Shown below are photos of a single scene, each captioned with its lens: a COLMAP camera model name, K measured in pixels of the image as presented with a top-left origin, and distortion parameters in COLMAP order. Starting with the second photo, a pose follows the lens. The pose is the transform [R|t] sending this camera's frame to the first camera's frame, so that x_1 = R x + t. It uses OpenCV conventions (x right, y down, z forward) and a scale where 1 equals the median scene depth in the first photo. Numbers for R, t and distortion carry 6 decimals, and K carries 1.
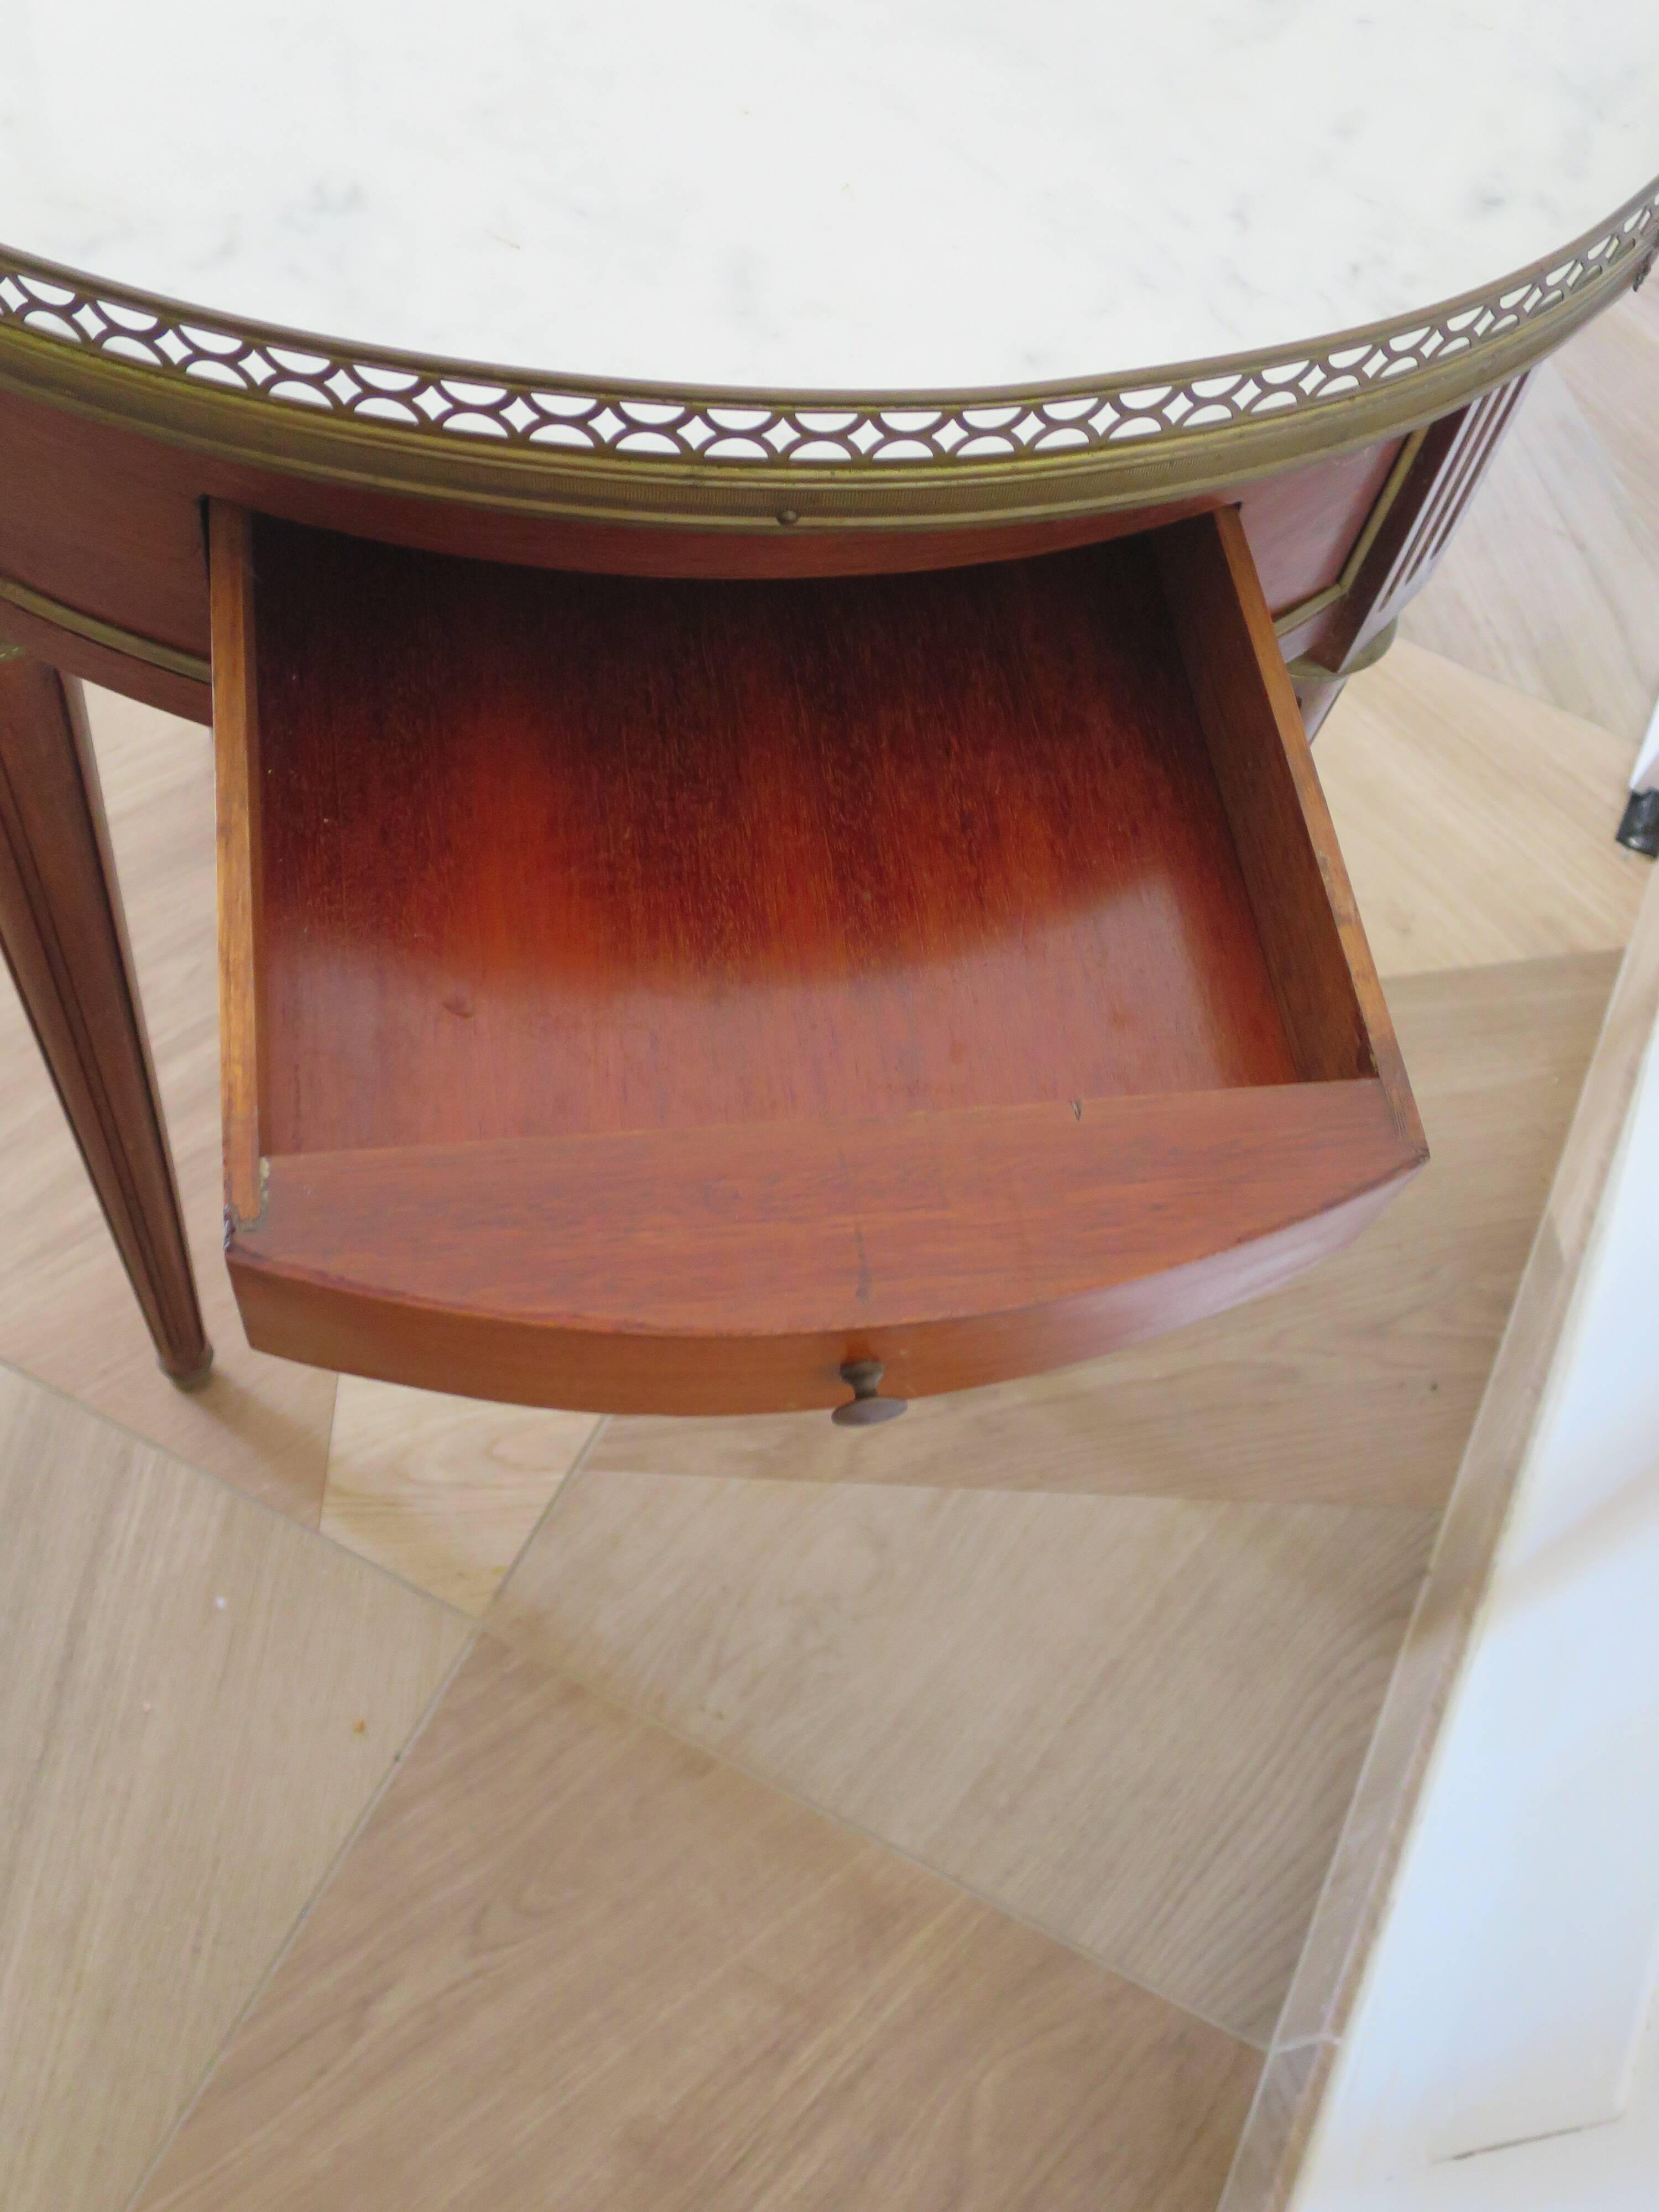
lens RADIAL K [[2061.2, 0, 830.8], [0, 2061.2, 1102.3], [0, 0, 1]] dist [-0.049840, 0.010078]
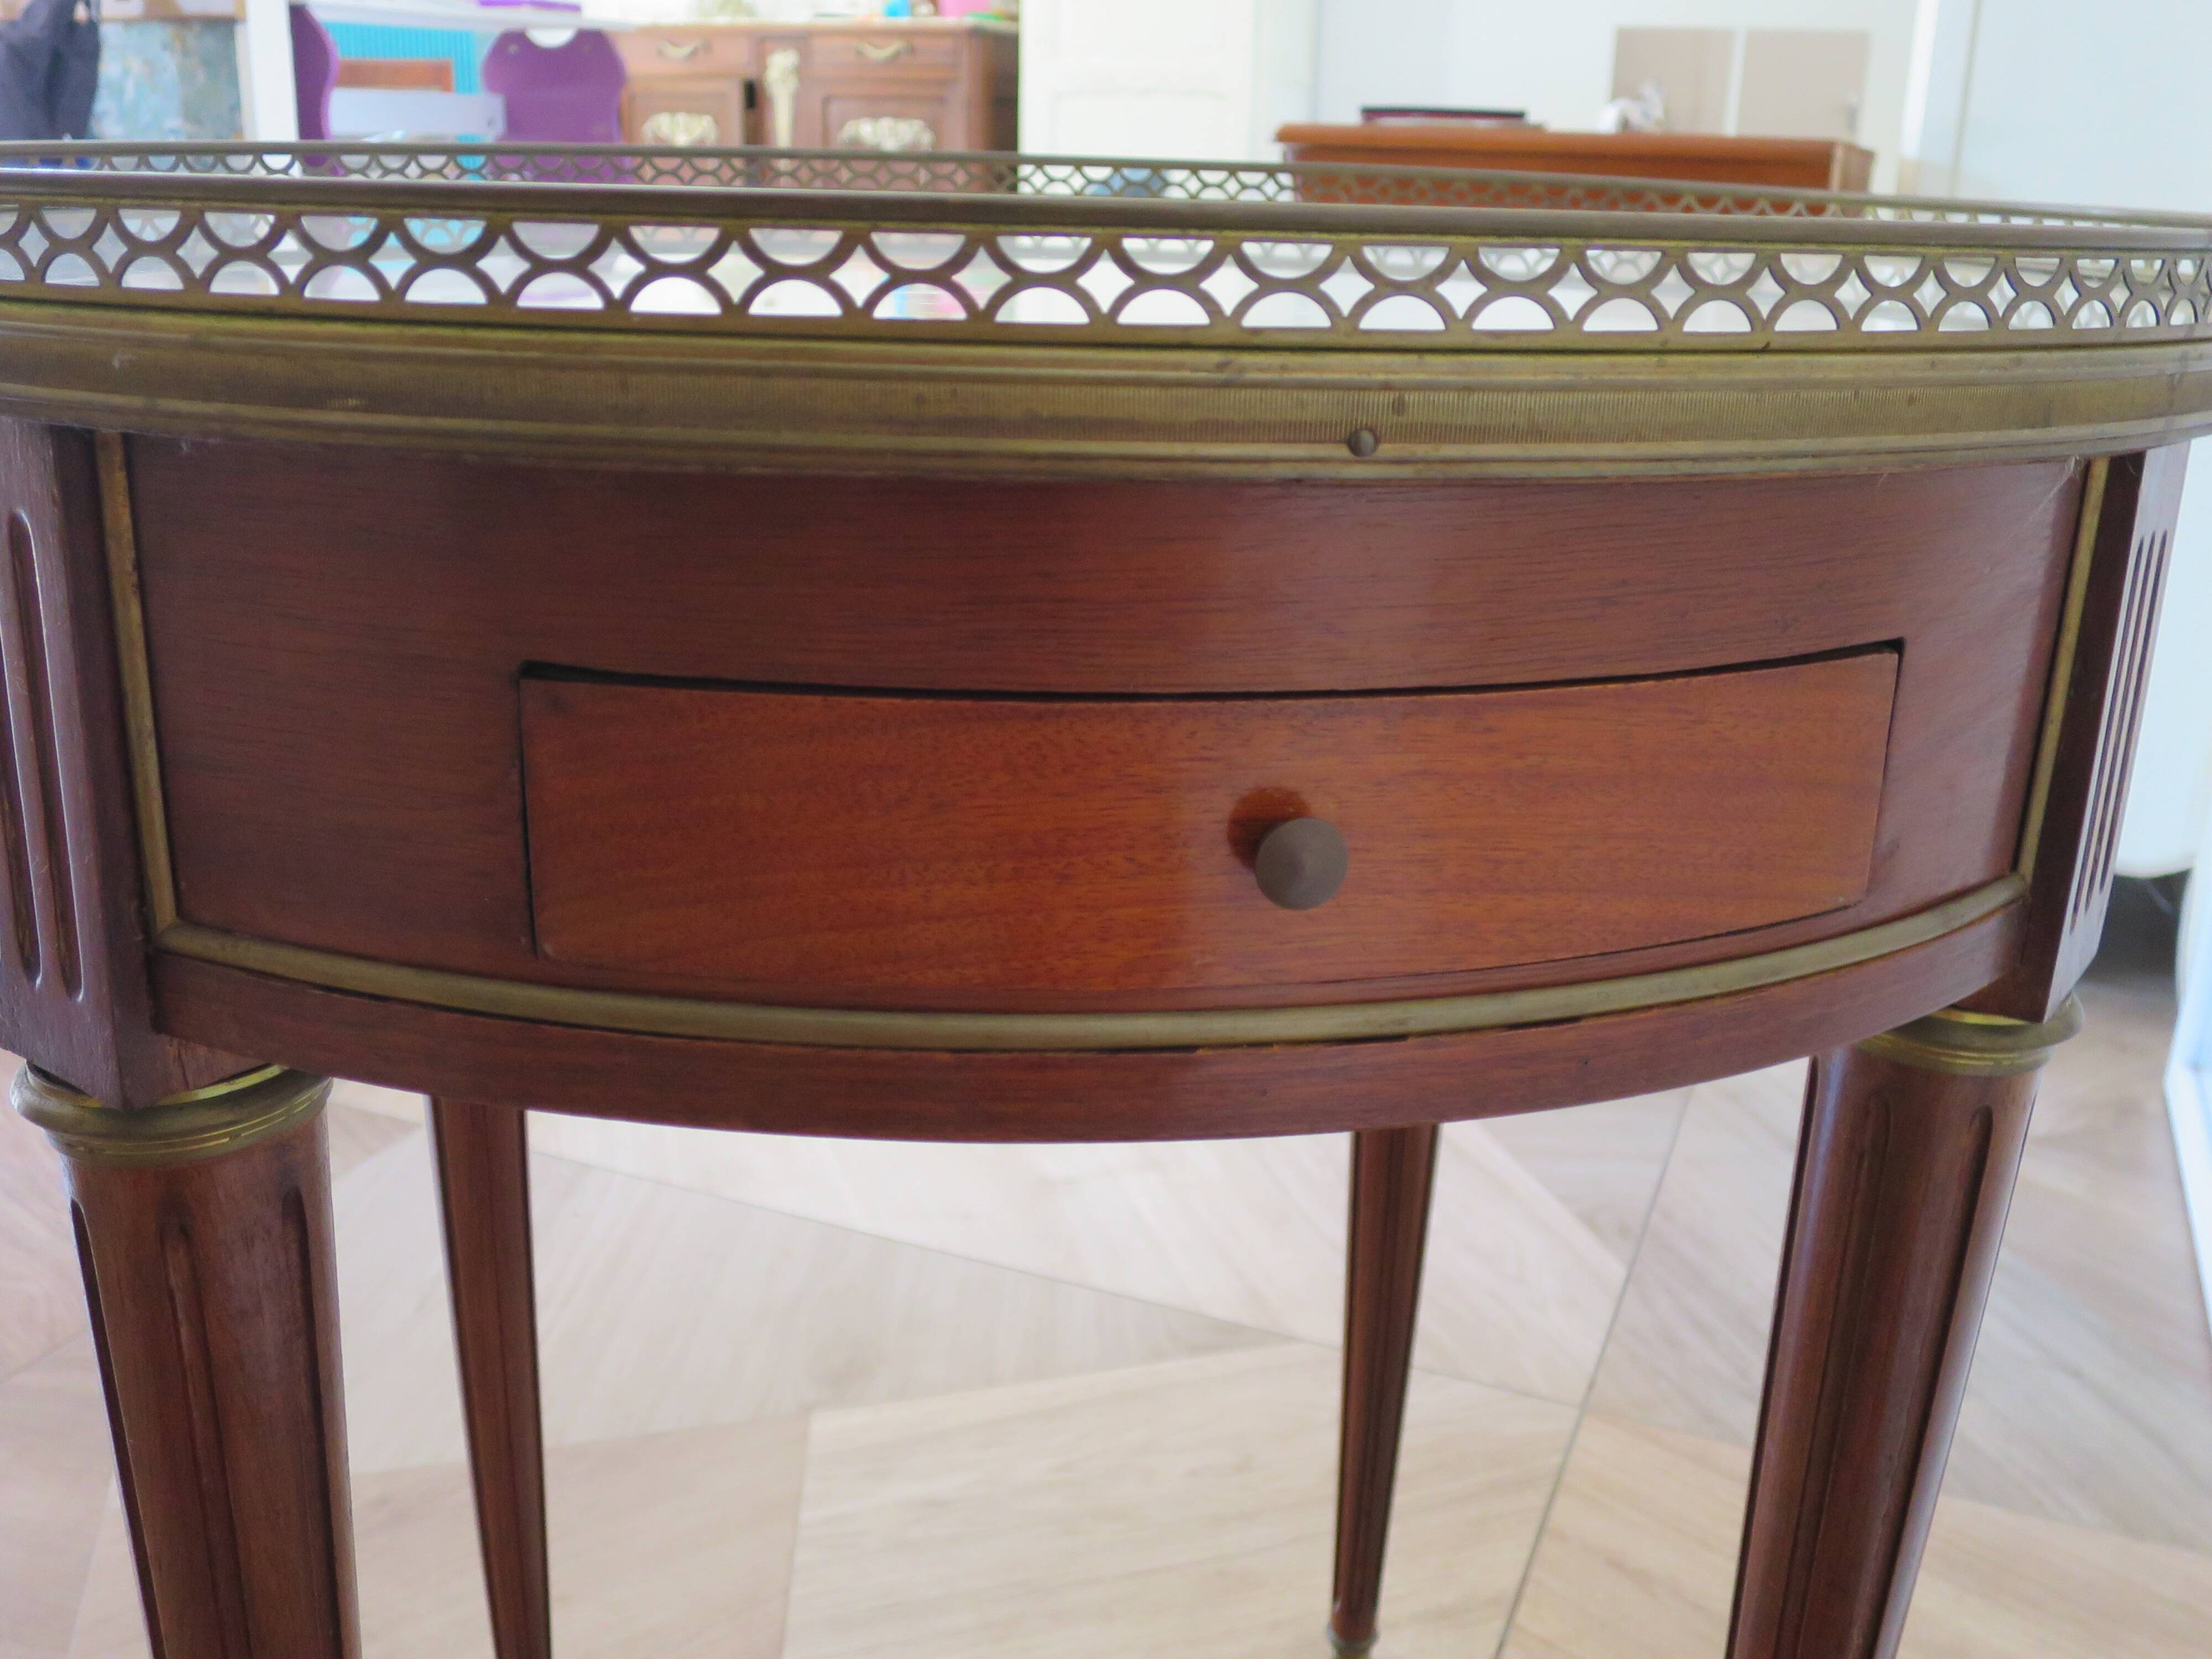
lens RADIAL K [[2050.9, 0, 1104.3], [0, 2050.9, 832.1], [0, 0, 1]] dist [-0.049781, 0.001541]
pose [[0.992425, -0.121018, 0.021135, -0.056355], [0.105762, 0.754112, -0.648174, 0.104794], [0.062502, 0.645499, 0.761199, 0.225465]]
